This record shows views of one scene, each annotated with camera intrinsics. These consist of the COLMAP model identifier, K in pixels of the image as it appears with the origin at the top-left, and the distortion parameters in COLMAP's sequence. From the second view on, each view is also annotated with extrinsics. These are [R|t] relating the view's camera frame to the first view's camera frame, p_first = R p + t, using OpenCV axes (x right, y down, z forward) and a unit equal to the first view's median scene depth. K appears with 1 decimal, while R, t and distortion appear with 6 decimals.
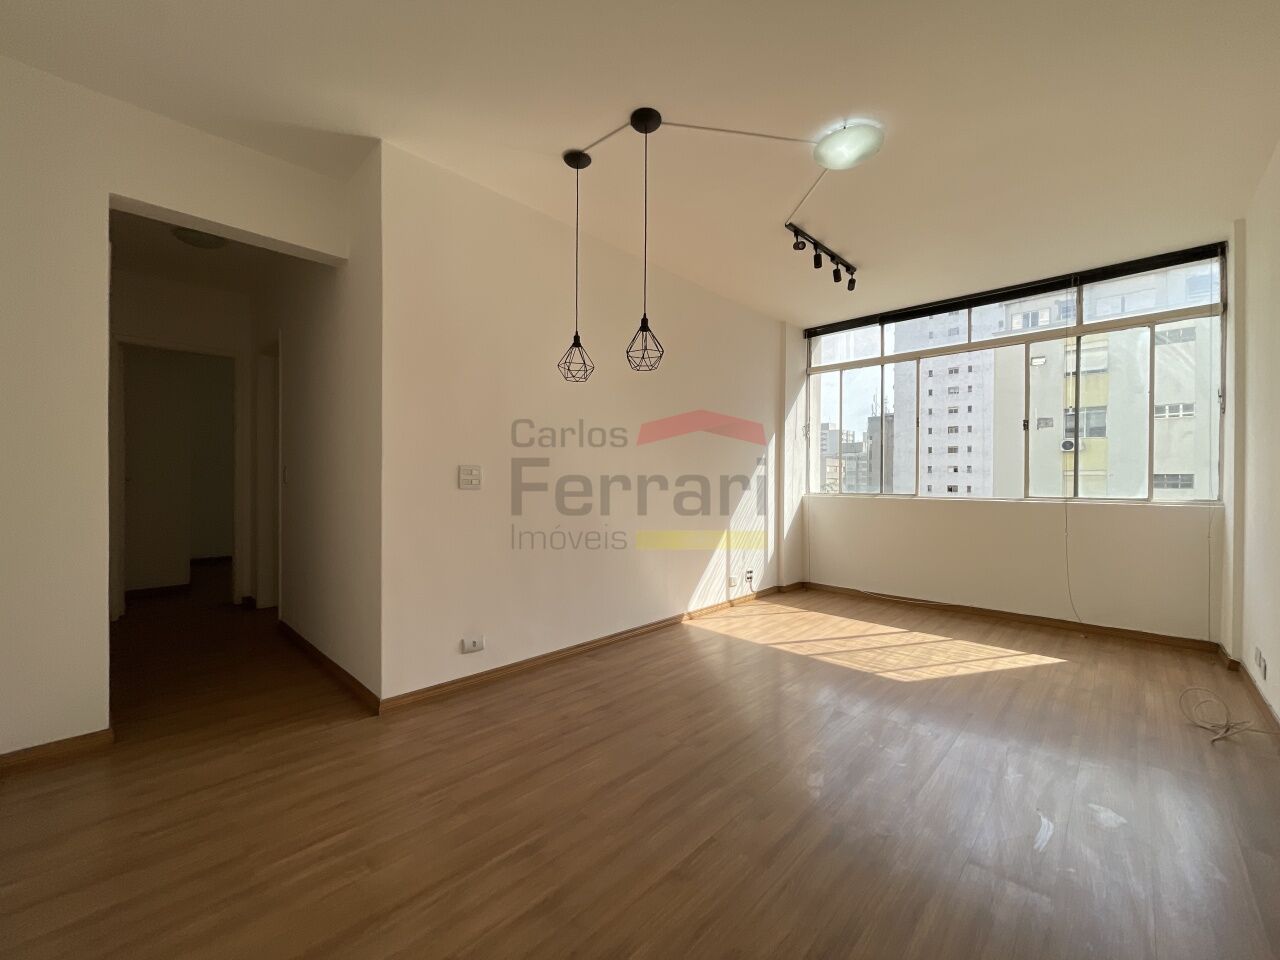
lens RADIAL K [[516.3, 0, 647.0], [0, 516.3, 476.2], [0, 0, 1]] dist [-0.012817, 0.000952]
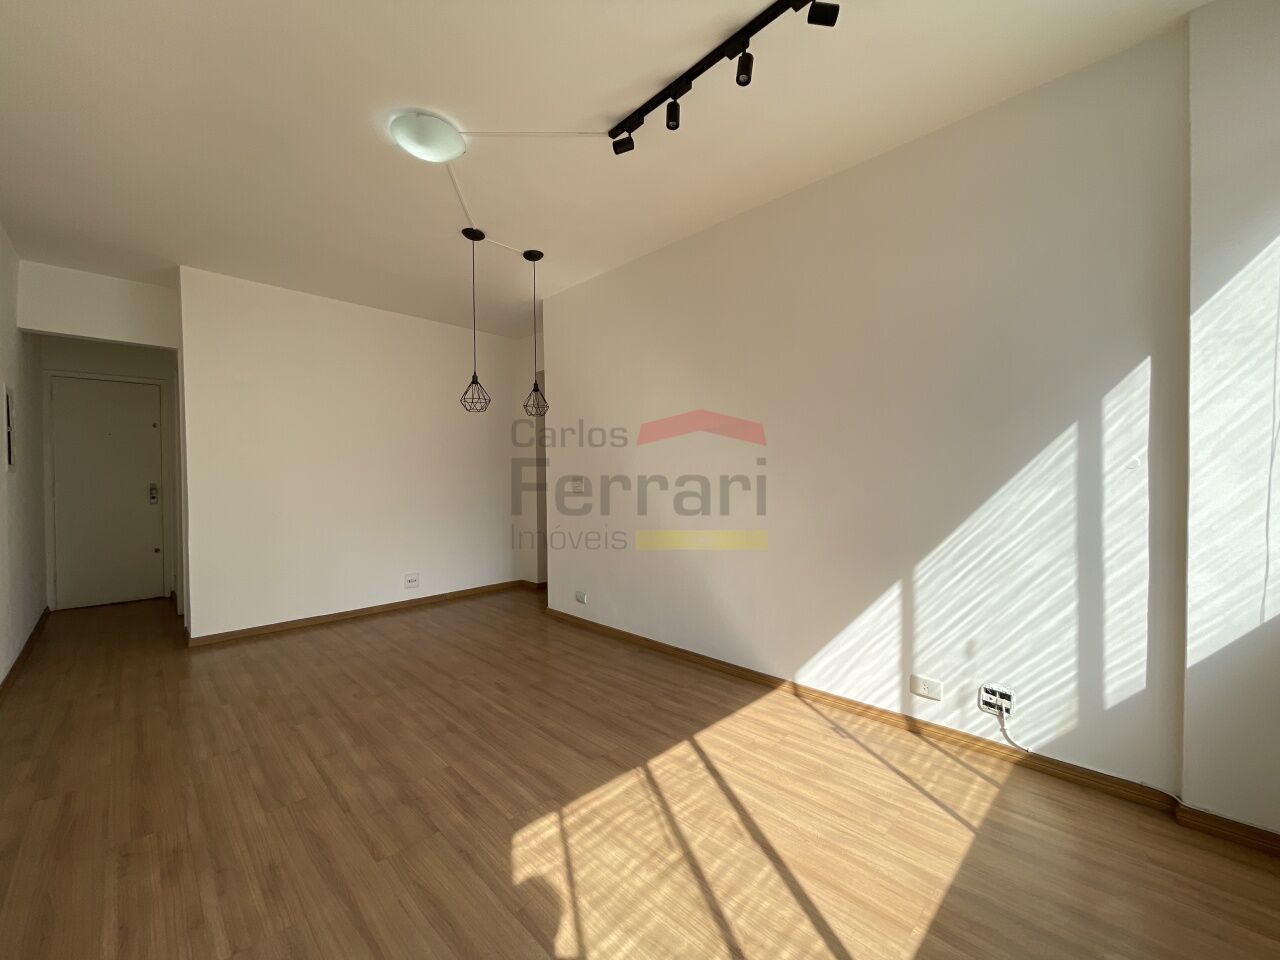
lens RADIAL K [[516.3, 0, 638.9], [0, 516.3, 485.3], [0, 0, 1]] dist [-0.012817, 0.000952]
pose [[-0.024808, 0.010614, -0.999636, 0.853113], [0.007875, 0.999915, 0.010421, -0.005527], [0.999661, -0.007613, -0.024889, 0.912898]]
